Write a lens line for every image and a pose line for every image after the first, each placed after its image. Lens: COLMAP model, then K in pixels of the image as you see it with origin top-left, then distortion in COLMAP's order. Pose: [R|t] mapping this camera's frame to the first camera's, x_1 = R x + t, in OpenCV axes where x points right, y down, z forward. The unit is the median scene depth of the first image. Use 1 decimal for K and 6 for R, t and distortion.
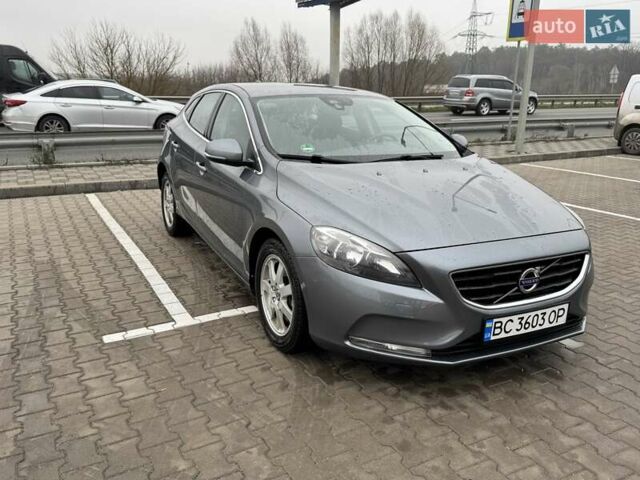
lens RADIAL K [[545.5, 0, 320.0], [0, 545.5, 240.0], [0, 0, 1]] dist [0.036990, -0.004141]
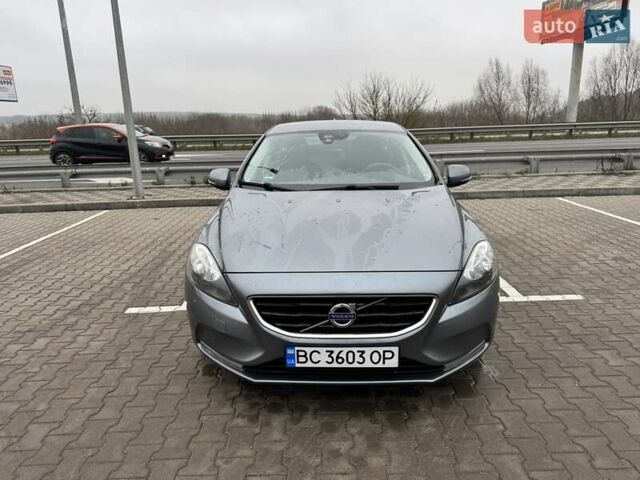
lens RADIAL K [[459.0, 0, 320.3], [0, 459.0, 225.5], [0, 0, 1]] dist [0.006268, -0.004112]
pose [[0.880748, 0.068035, -0.468673, 0.710478], [-0.089541, 0.995700, -0.023728, -0.064538], [0.465043, 0.062864, 0.883053, 0.226230]]
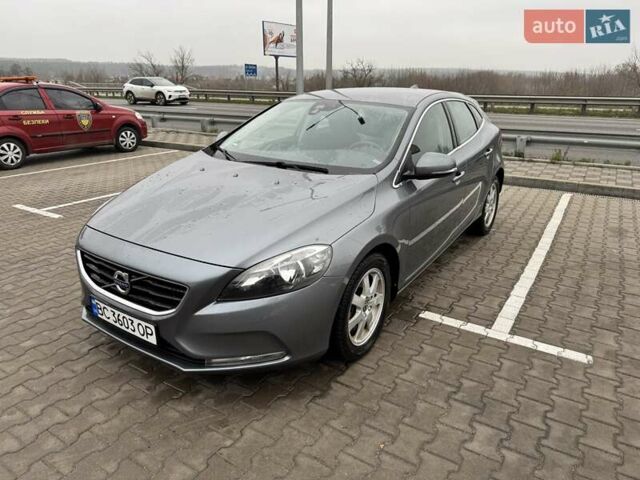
lens RADIAL K [[457.3, 0, 320.0], [0, 457.3, 240.0], [0, 0, 1]] dist [0.019683, -0.002319]
pose [[0.491857, 0.273651, -0.826554, 1.248493], [-0.233350, 0.956026, 0.177657, -0.244848], [0.838823, 0.105495, 0.534085, 0.819885]]
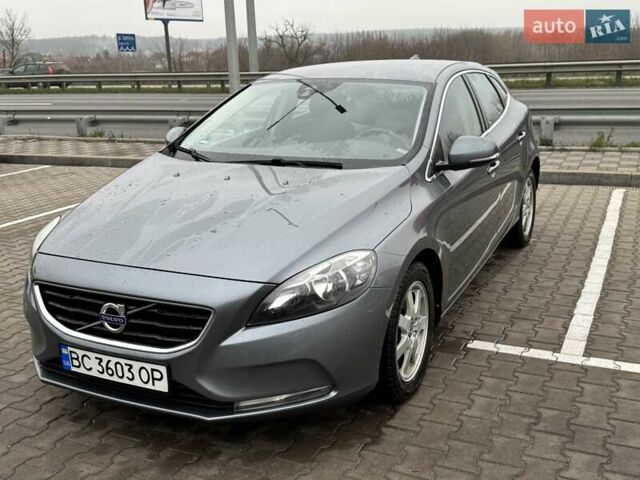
lens RADIAL K [[715.7, 0, 320.0], [0, 715.7, 240.0], [0, 0, 1]] dist [0.059912, -0.035371]
pose [[0.599097, 0.168357, -0.782776, 1.359540], [-0.174169, 0.981635, 0.077827, -0.174389], [0.781503, 0.089709, 0.617418, 0.553440]]
